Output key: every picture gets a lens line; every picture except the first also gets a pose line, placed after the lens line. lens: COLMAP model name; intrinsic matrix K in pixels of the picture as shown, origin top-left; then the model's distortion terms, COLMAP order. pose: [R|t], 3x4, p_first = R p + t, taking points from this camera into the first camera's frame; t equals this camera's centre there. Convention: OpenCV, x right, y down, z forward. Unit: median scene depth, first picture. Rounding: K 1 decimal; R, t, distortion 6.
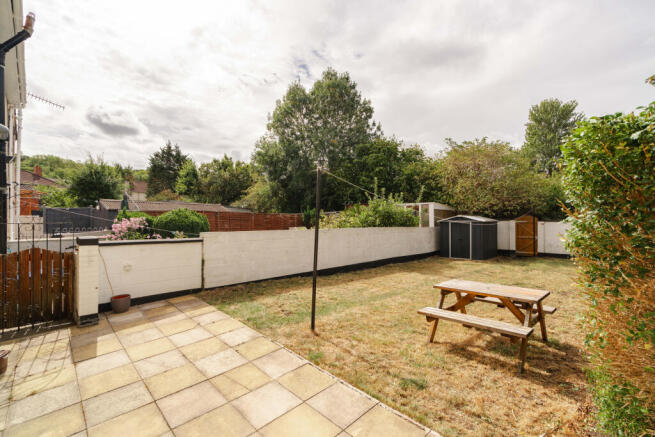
lens RADIAL K [[293.6, 0, 327.4], [0, 293.6, 228.2], [0, 0, 1]] dist [0.017772, 0.000029]
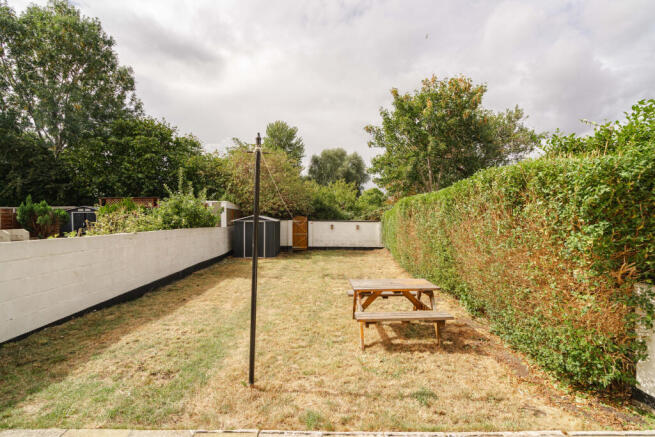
lens RADIAL K [[297.2, 0, 326.1], [0, 297.2, 218.7], [0, 0, 1]] dist [0.000637, 0.000367]
pose [[0.676206, 0.004727, 0.736698, -0.131952], [0.014467, 0.999701, -0.019693, -0.006851], [-0.736571, 0.023975, 0.675935, 0.118718]]
